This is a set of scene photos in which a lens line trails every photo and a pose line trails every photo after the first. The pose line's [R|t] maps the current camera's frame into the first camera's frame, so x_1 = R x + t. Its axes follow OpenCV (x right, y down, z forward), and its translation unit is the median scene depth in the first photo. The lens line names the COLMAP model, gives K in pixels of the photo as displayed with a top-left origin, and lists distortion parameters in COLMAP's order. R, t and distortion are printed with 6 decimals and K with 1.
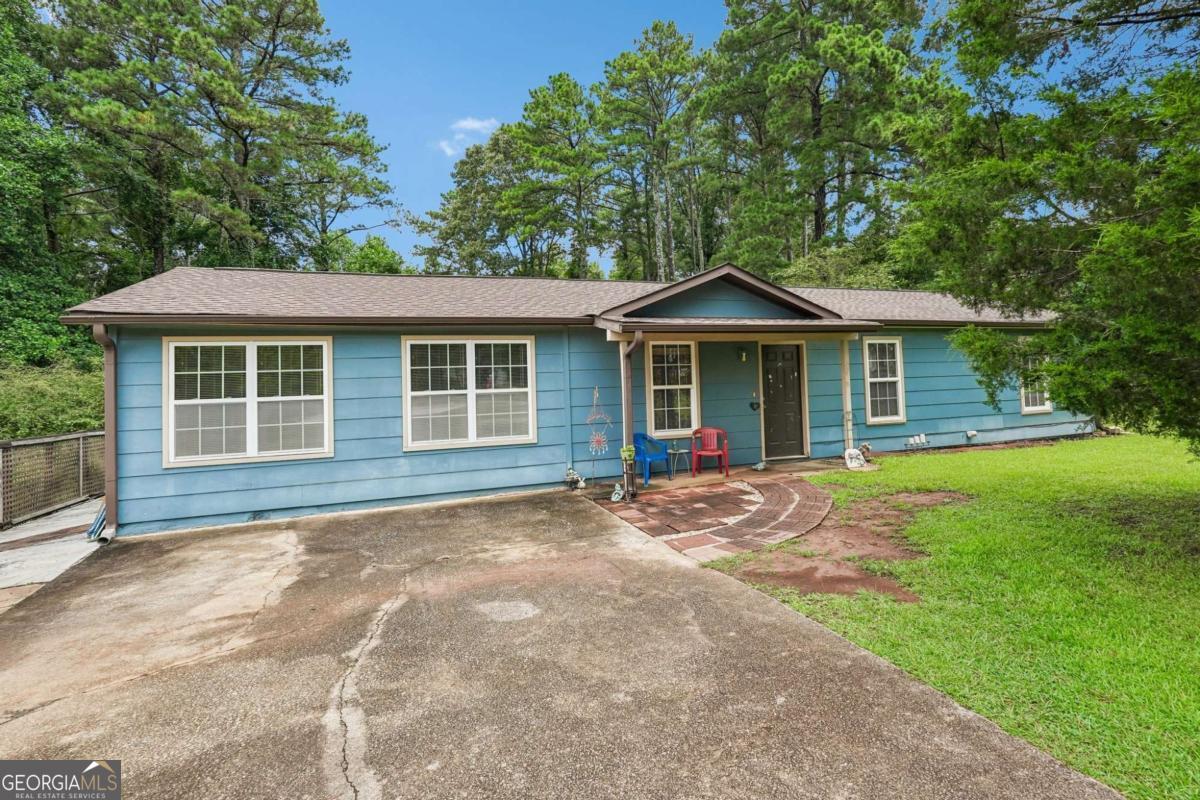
lens RADIAL K [[593.1, 0, 596.2], [0, 593.1, 392.4], [0, 0, 1]] dist [-0.004167, 0.000591]
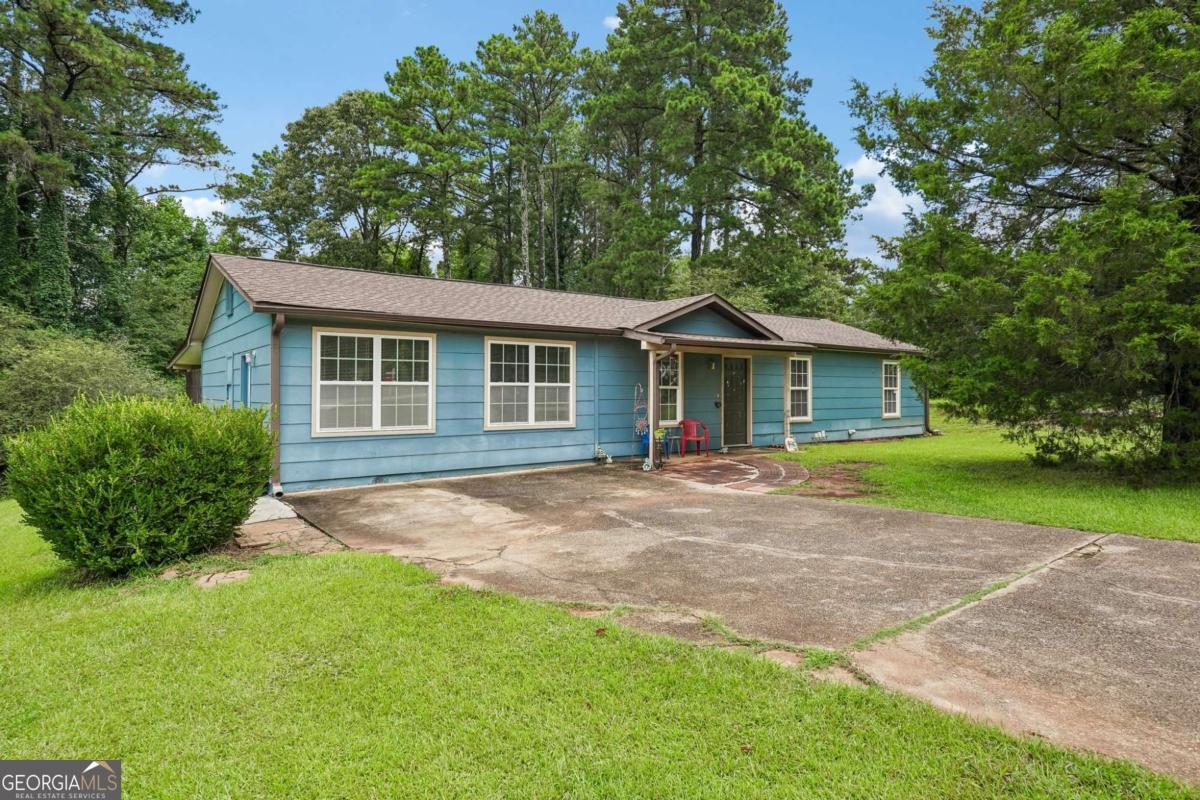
lens RADIAL K [[620.4, 0, 599.6], [0, 620.4, 428.7], [0, 0, 1]] dist [0.000256, -0.000511]
pose [[0.965656, 0.020756, 0.258993, -0.328880], [-0.033572, 0.998416, 0.045159, 0.022623], [-0.257646, -0.052303, 0.964823, -0.236043]]
